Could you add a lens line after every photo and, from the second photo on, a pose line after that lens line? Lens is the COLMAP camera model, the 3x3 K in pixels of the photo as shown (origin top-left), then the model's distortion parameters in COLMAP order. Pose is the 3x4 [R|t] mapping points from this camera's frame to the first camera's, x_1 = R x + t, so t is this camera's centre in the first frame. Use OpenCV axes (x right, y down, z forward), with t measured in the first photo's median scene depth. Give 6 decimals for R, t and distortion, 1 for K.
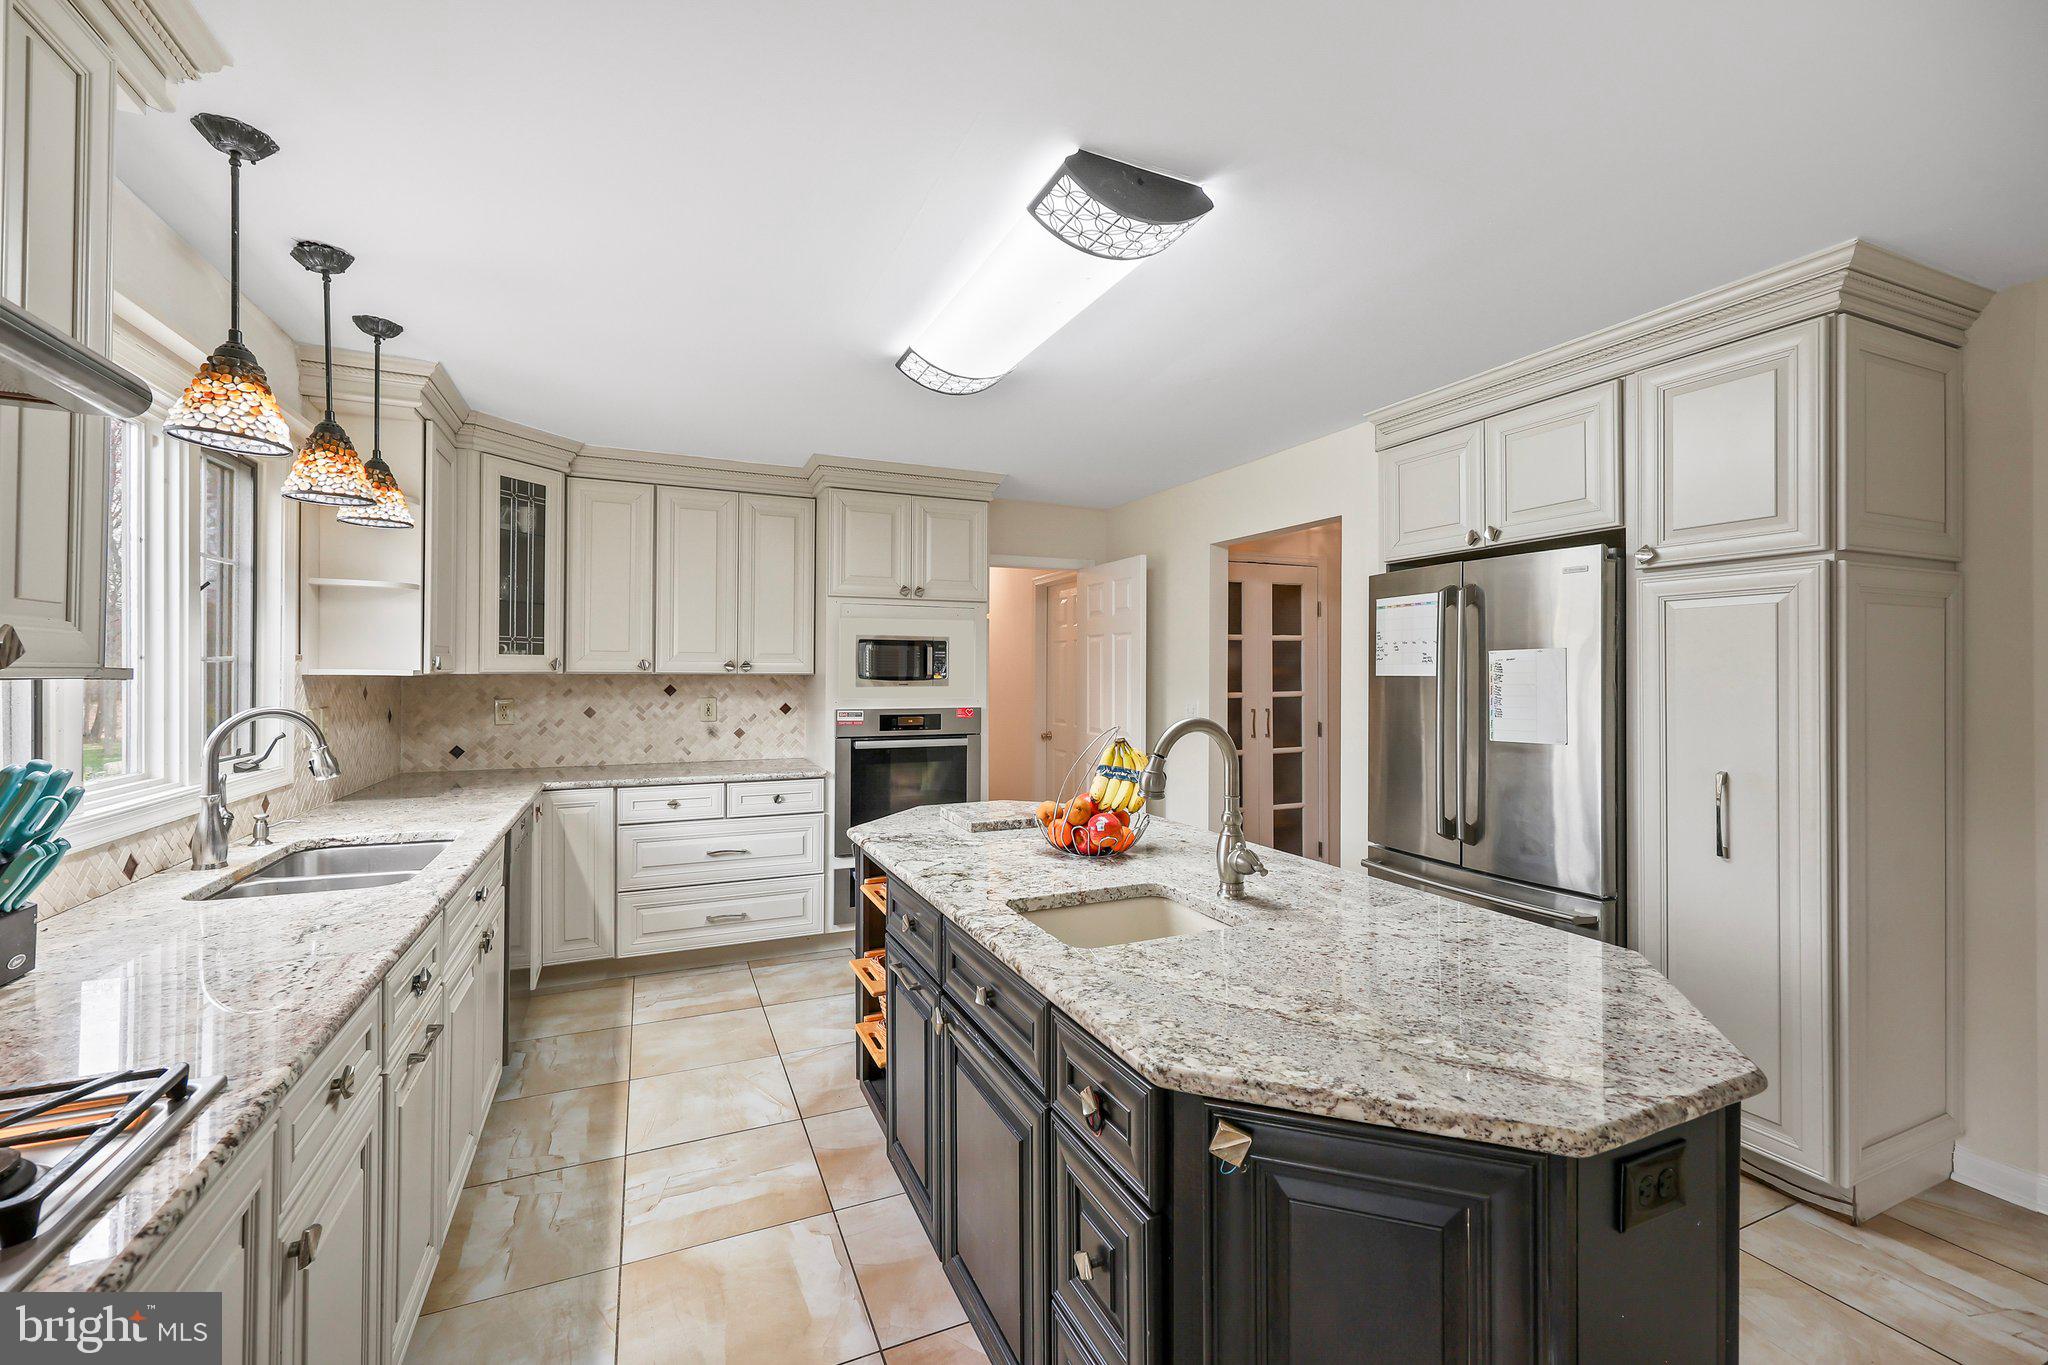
lens RADIAL K [[832.1, 0, 1019.1], [0, 832.1, 665.0], [0, 0, 1]] dist [-0.003858, 0.000221]
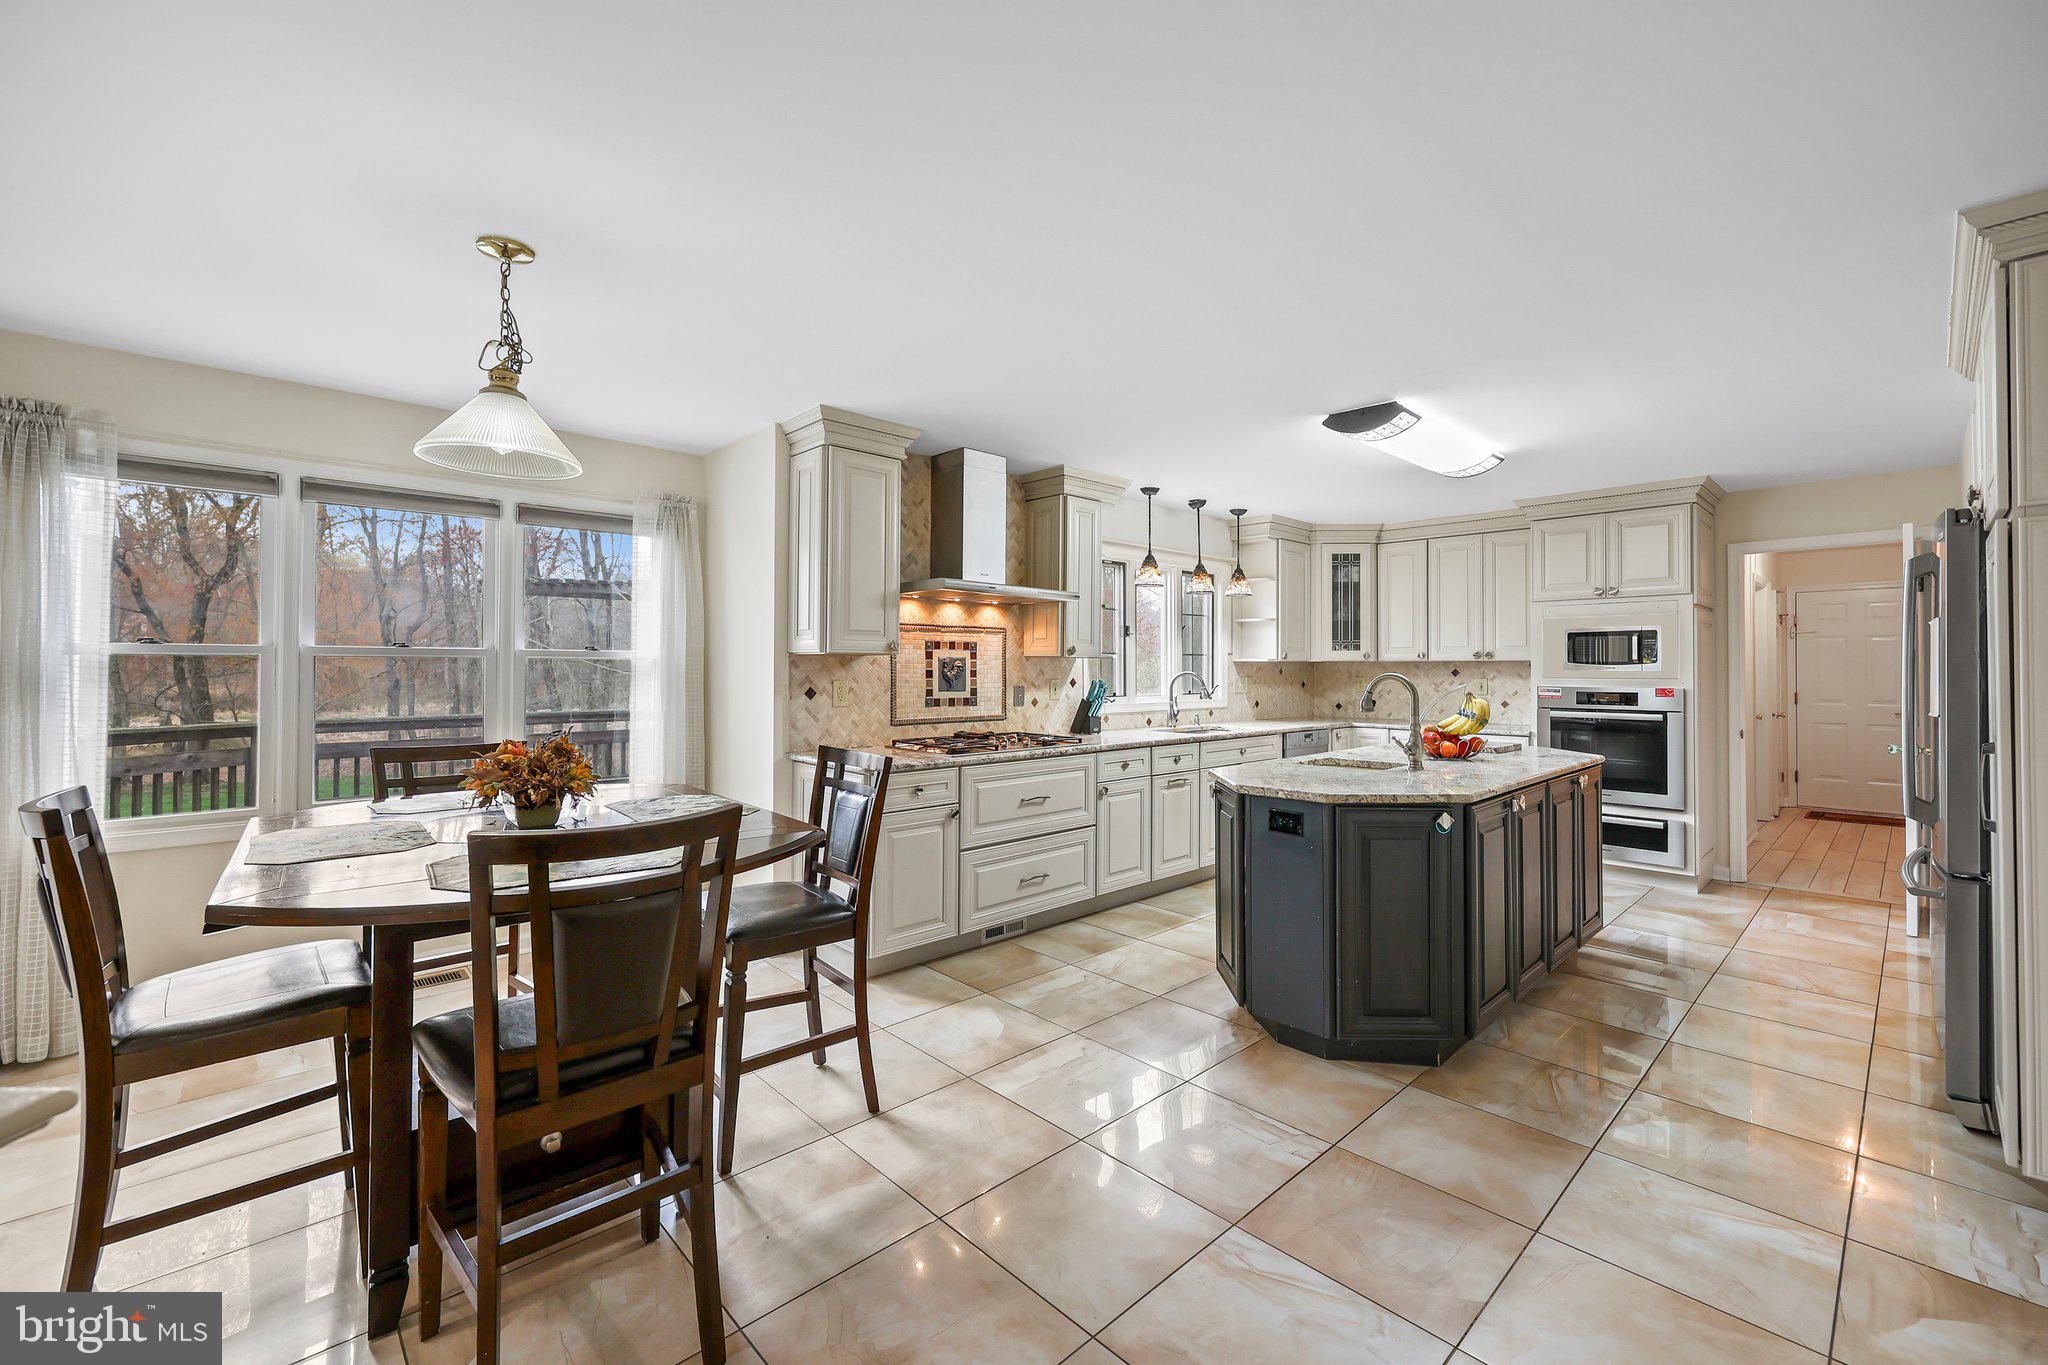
lens RADIAL K [[832.1, 0, 1029.8], [0, 832.1, 658.4], [0, 0, 1]] dist [-0.003858, 0.000221]
pose [[0.318720, -0.016183, -0.947711, 0.816860], [0.004335, 0.999869, -0.015616, 0.027198], [0.947839, 0.000868, 0.318749, -0.203108]]
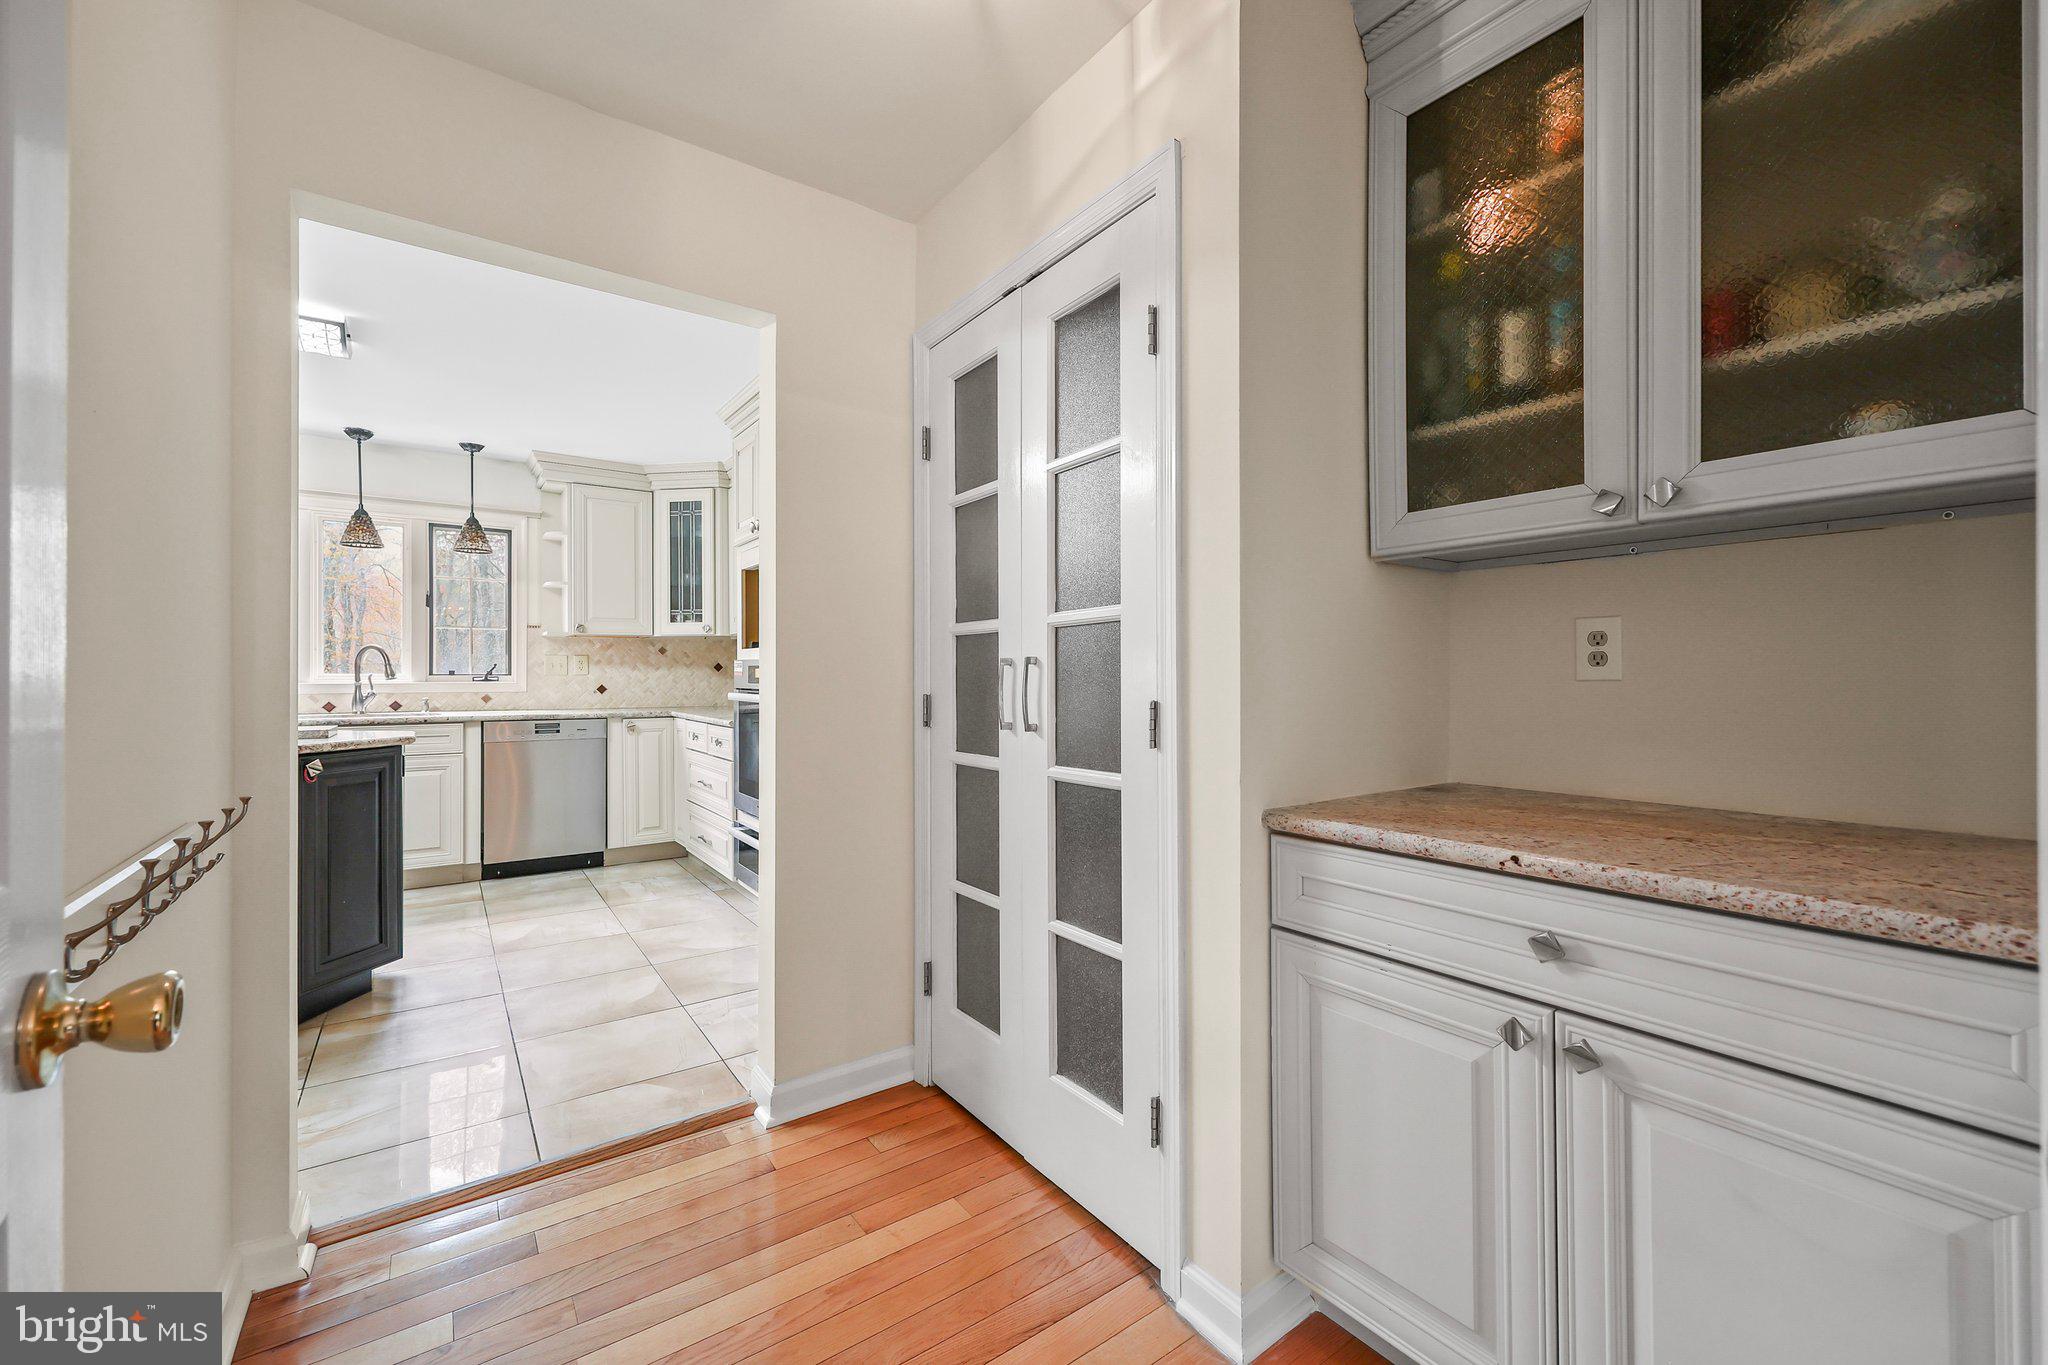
lens RADIAL K [[832.1, 0, 1020.3], [0, 832.1, 671.0], [0, 0, 1]] dist [-0.003858, 0.000221]
pose [[0.193671, -0.007440, -0.981038, 0.855064], [0.003859, 0.999969, -0.006822, 0.077583], [0.981059, -0.002464, 0.193694, 1.189418]]
